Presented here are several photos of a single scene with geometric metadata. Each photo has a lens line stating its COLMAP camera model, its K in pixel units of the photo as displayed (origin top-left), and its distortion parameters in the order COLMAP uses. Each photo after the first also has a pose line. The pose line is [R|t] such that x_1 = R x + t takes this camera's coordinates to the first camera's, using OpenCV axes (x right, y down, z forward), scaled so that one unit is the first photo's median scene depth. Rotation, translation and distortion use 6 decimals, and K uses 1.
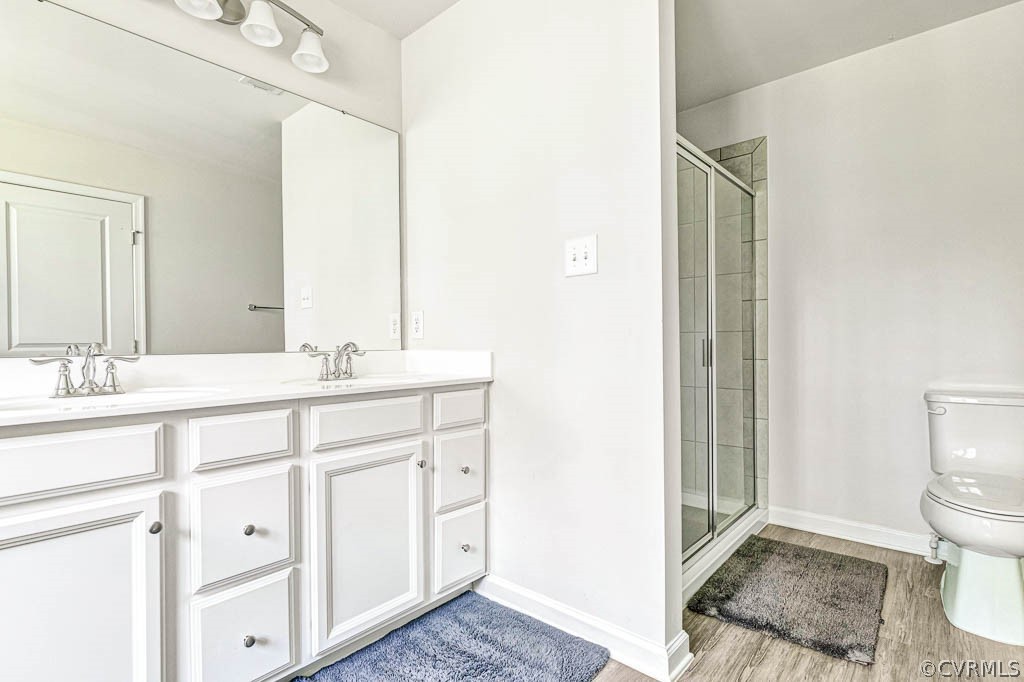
lens RADIAL K [[479.8, 0, 512.0], [0, 479.8, 341.0], [0, 0, 1]] dist [0.000291, 0.000003]
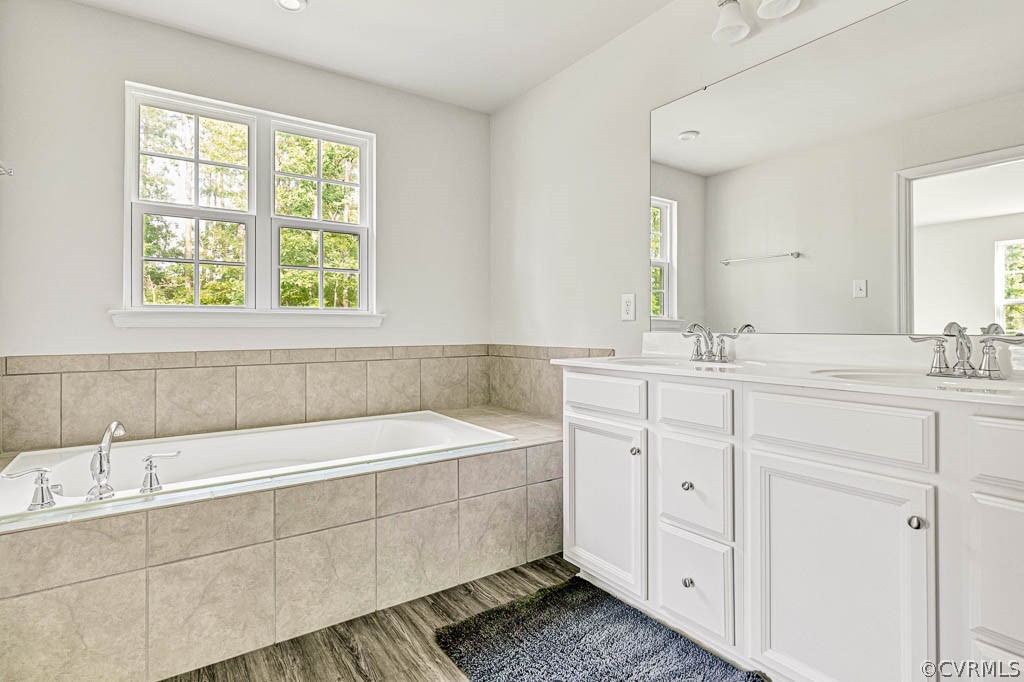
lens RADIAL K [[519.2, 0, 511.3], [0, 519.2, 325.5], [0, 0, 1]] dist [0.001329, 0.000072]
pose [[-0.263733, 0.007933, -0.964563, 0.691985], [0.005393, 0.999963, 0.006749, -0.001672], [0.964581, -0.003422, -0.263766, 0.822487]]
